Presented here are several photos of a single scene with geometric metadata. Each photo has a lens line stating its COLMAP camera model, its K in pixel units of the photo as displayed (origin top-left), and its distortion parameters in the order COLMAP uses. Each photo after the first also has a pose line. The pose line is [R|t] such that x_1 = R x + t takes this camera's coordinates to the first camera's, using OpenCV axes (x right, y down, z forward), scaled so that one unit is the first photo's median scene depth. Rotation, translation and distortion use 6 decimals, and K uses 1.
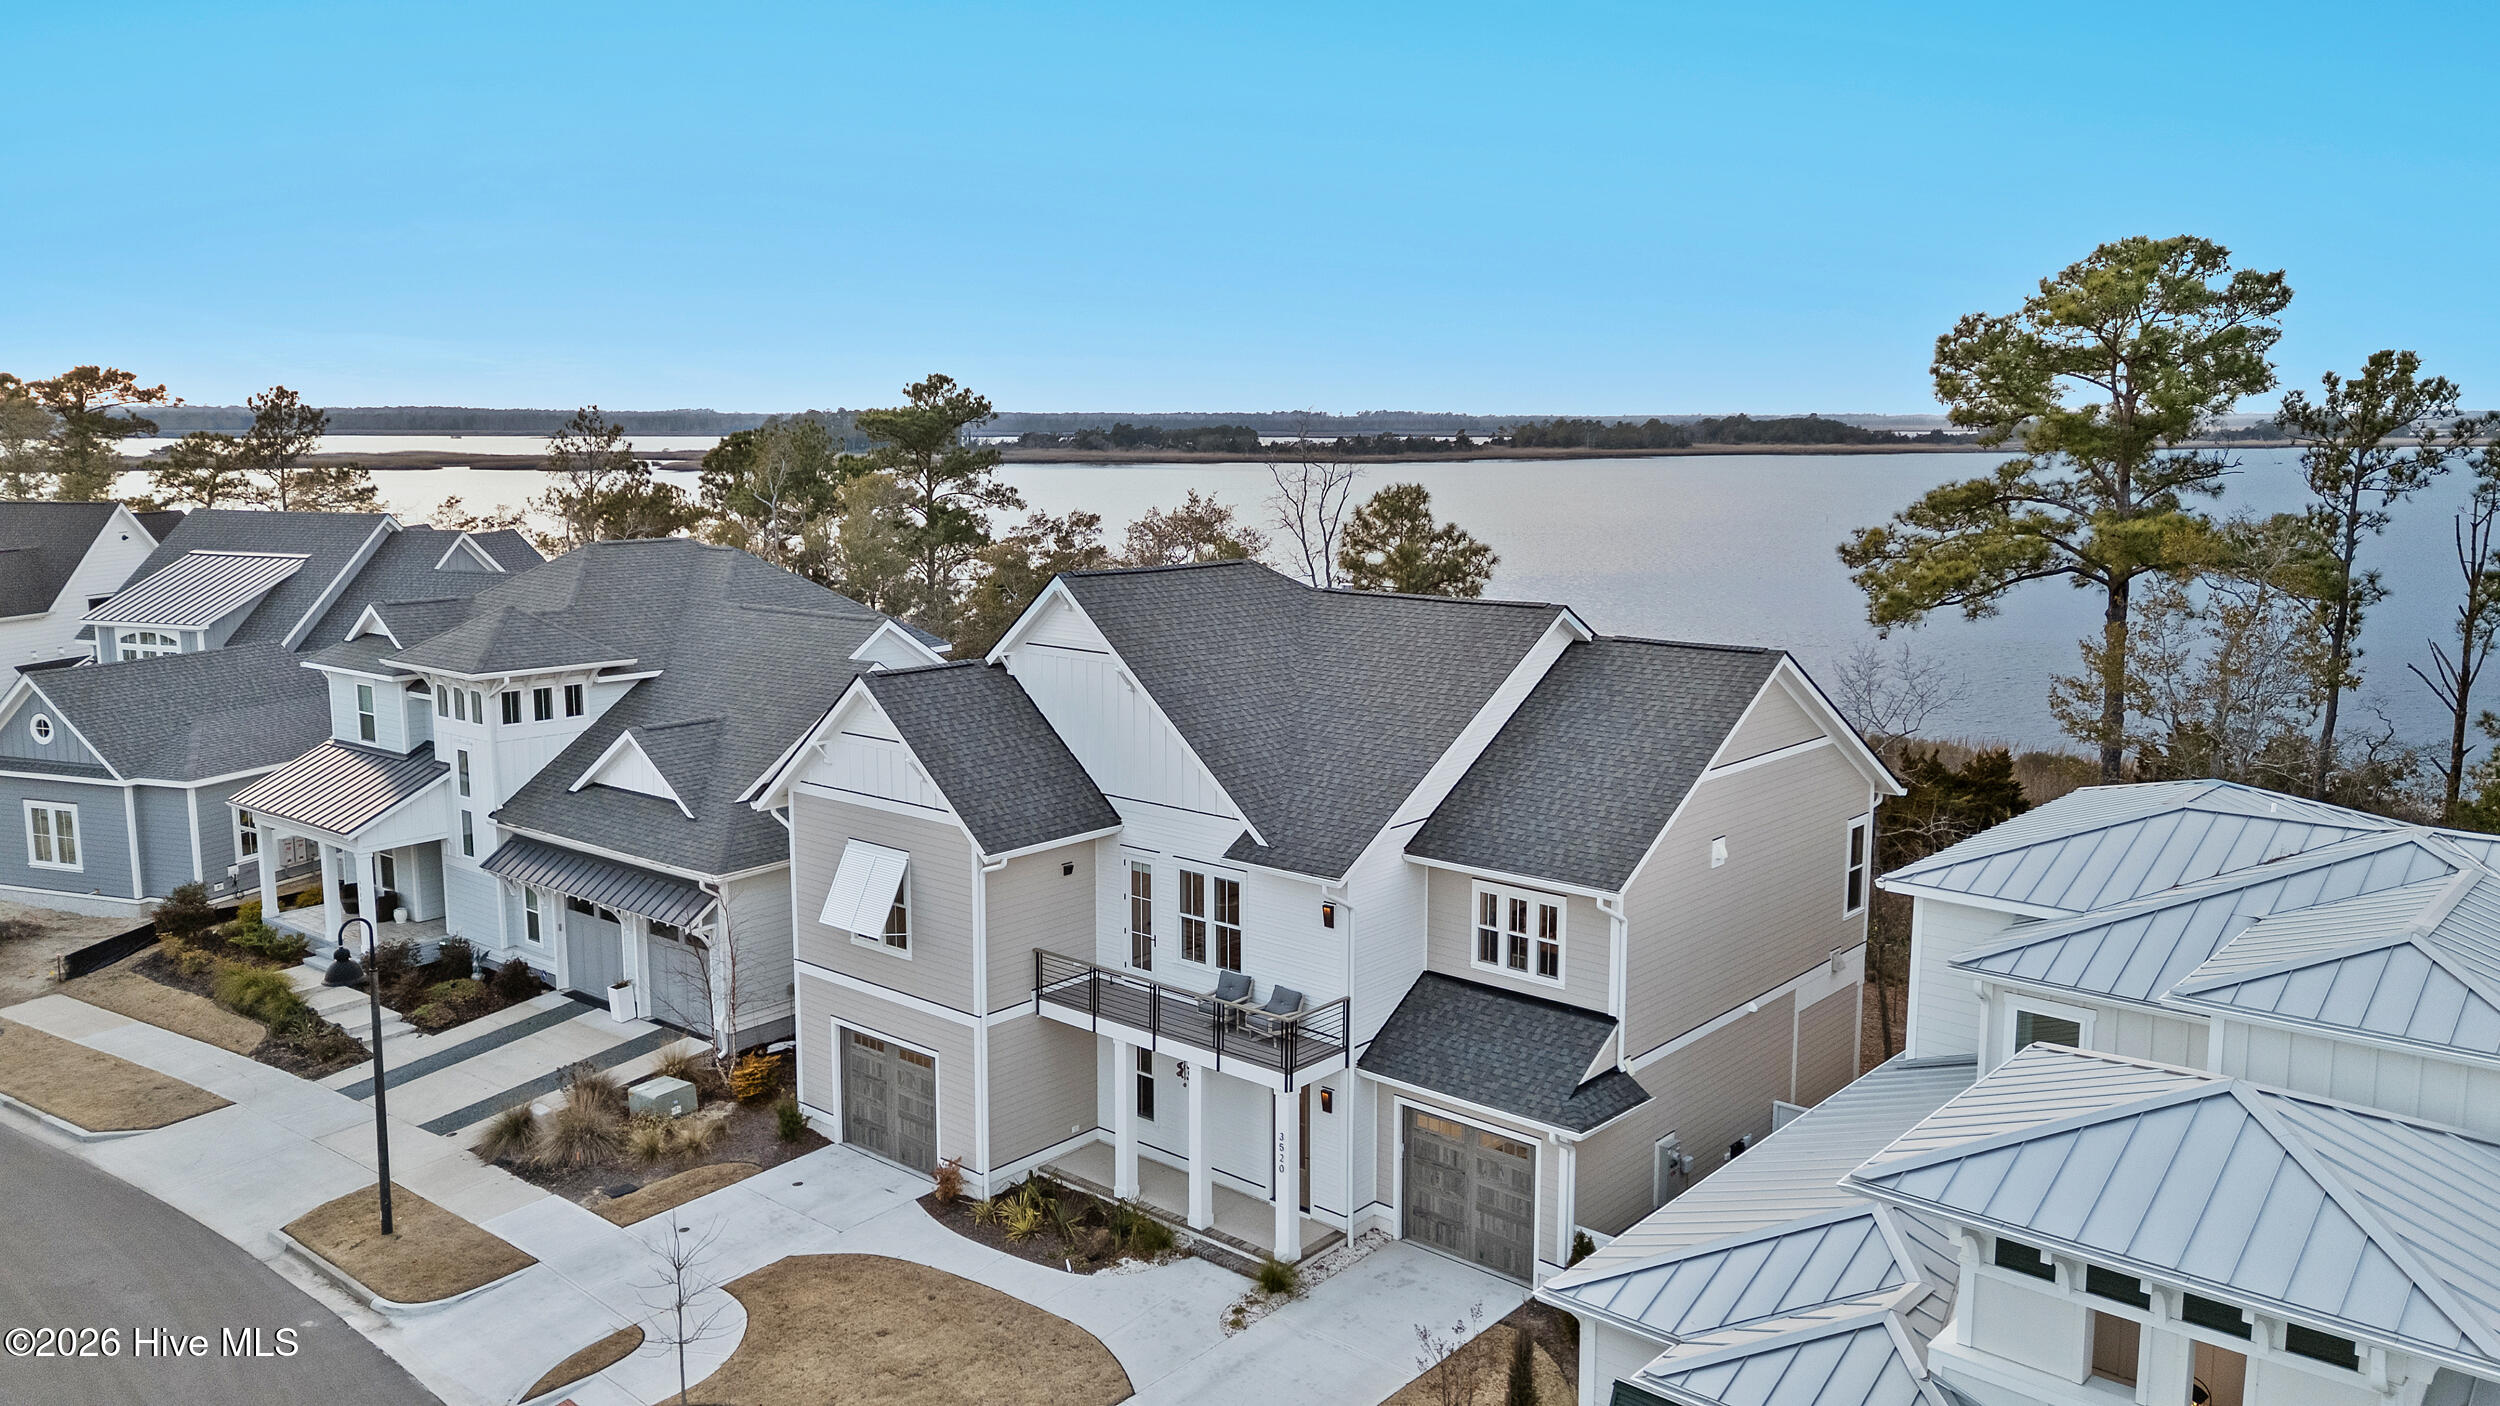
lens RADIAL K [[1825.0, 0, 1250.0], [0, 1825.0, 703.0], [0, 0, 1]] dist [0.075327, -0.064882]
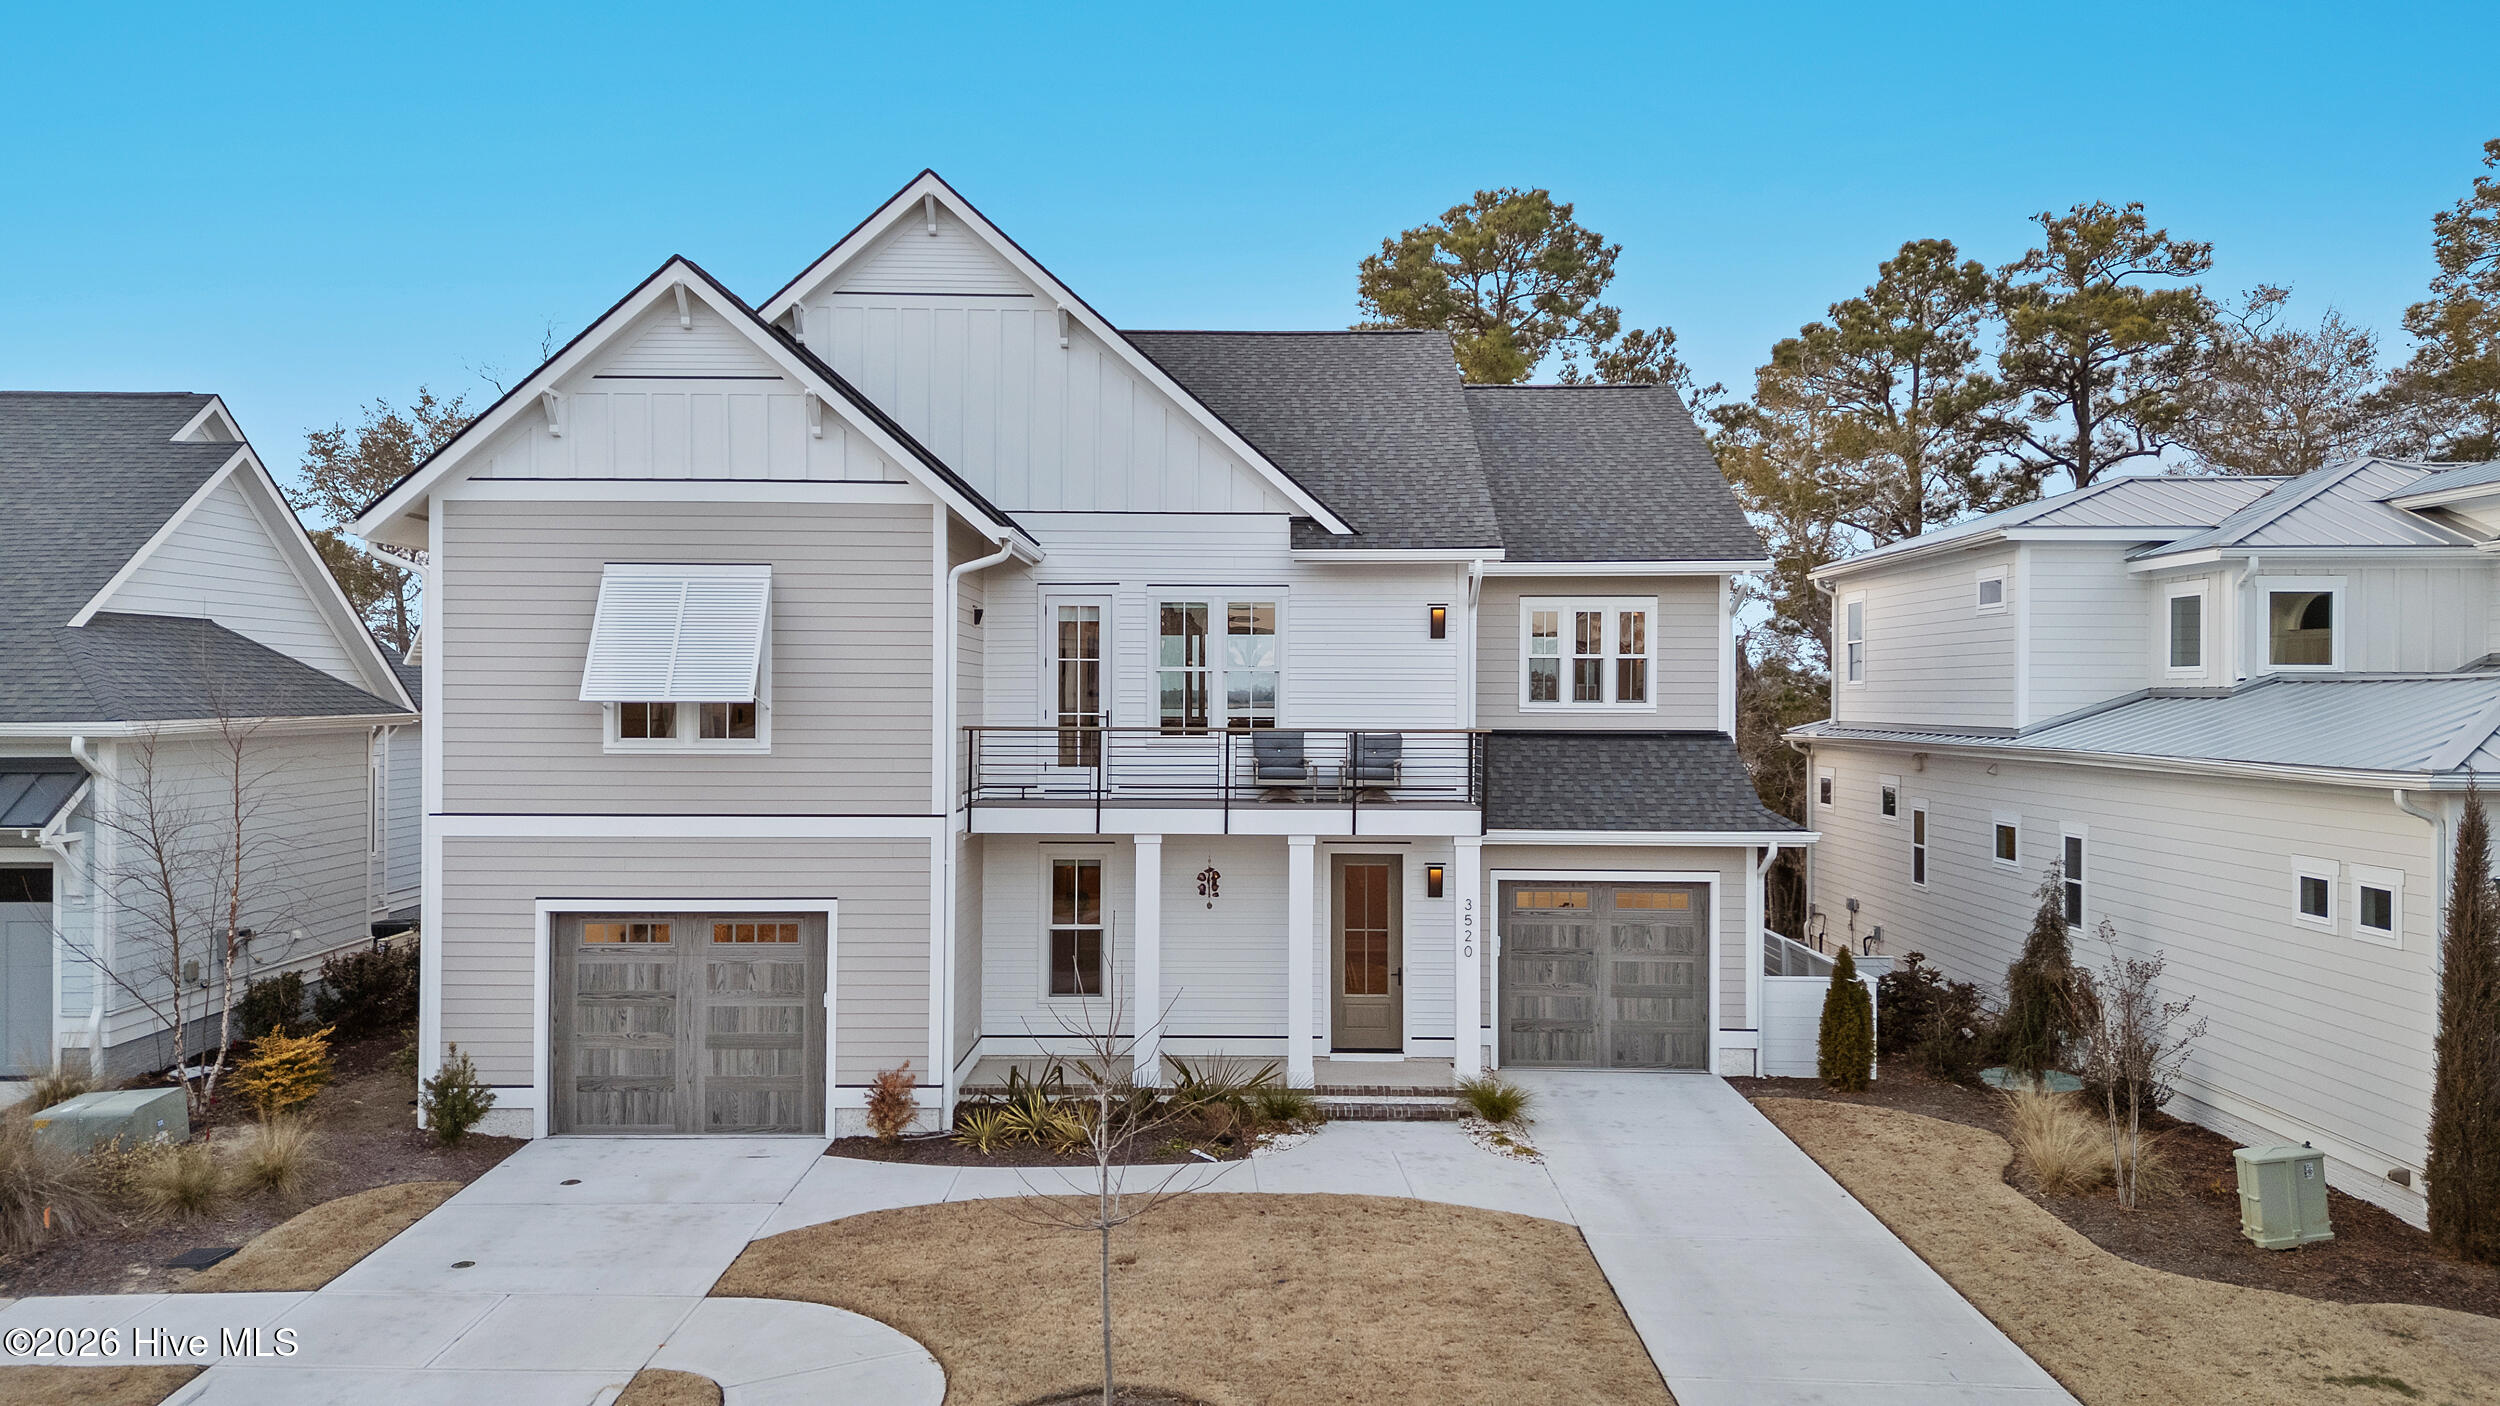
lens RADIAL K [[1825.0, 0, 1250.0], [0, 1825.0, 703.0], [0, 0, 1]] dist [0.075327, -0.064882]
pose [[0.755798, 0.001239, 0.654804, -0.458412], [0.094363, 0.989354, -0.110790, 0.206234], [-0.647970, 0.145524, 0.747635, 0.461275]]
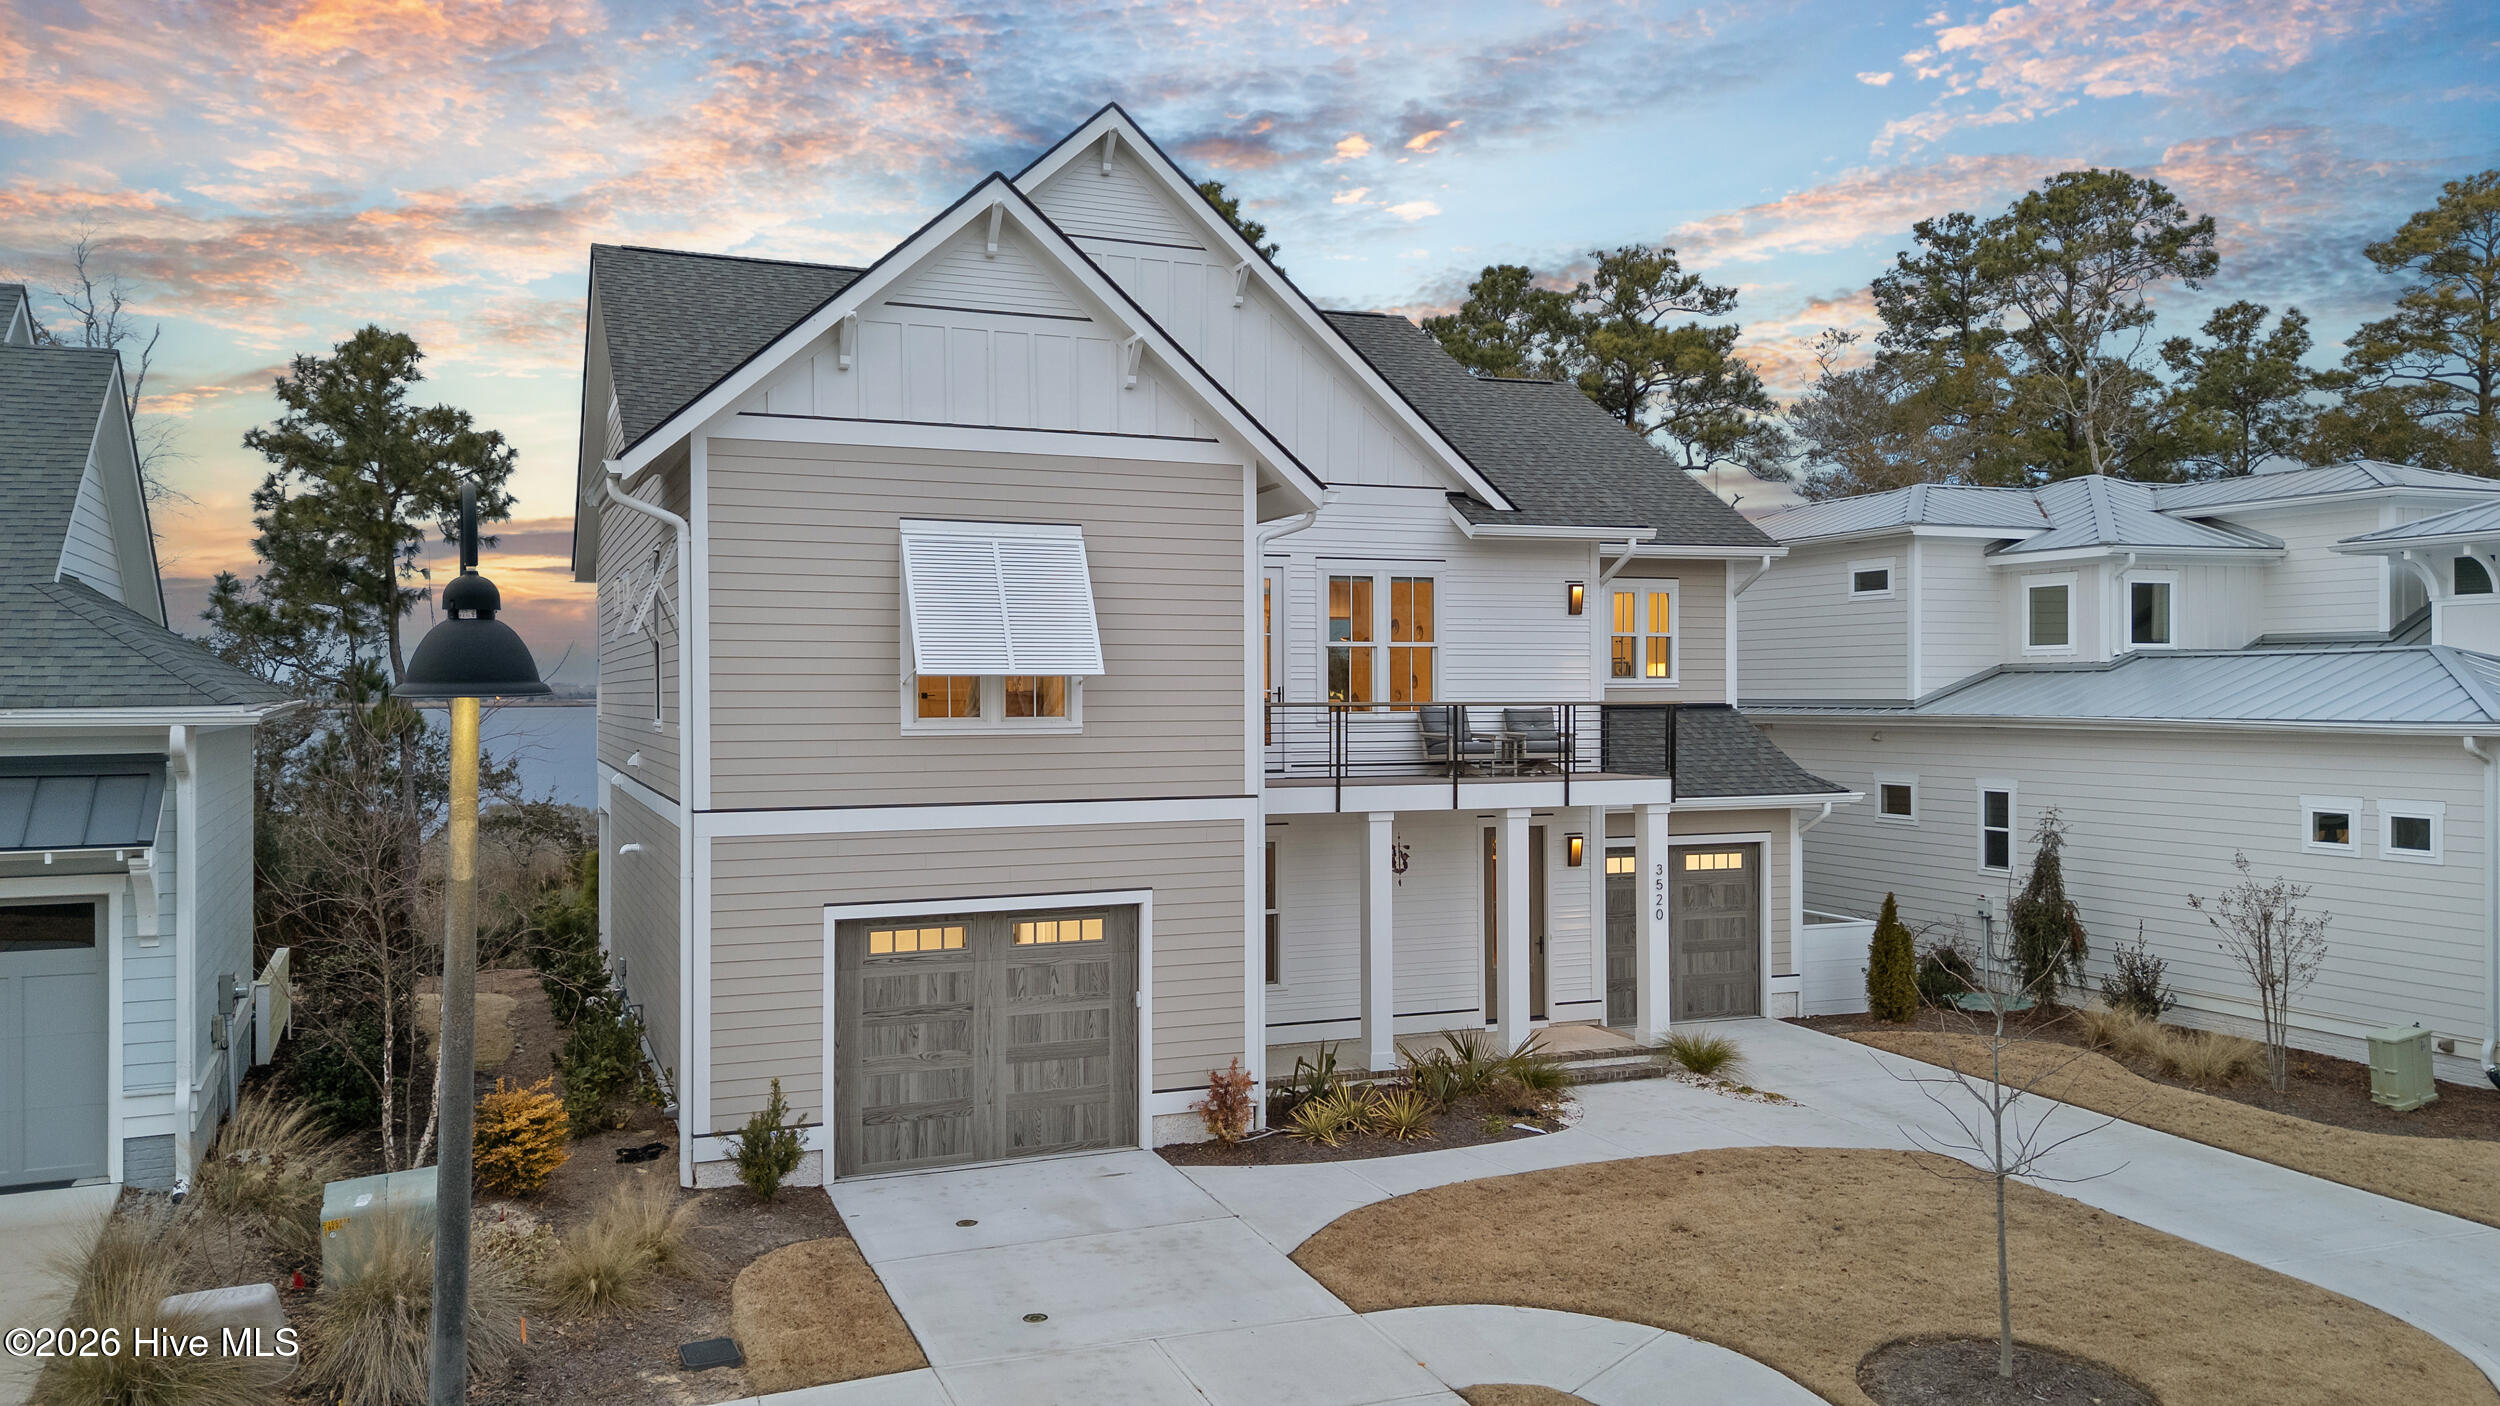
lens RADIAL K [[1825.0, 0, 1250.0], [0, 1825.0, 703.0], [0, 0, 1]] dist [0.075327, -0.064882]
pose [[0.445237, -0.006784, 0.895387, -0.646053], [0.137904, 0.988560, -0.061084, 0.172950], [-0.884730, 0.150674, 0.441079, 0.726182]]
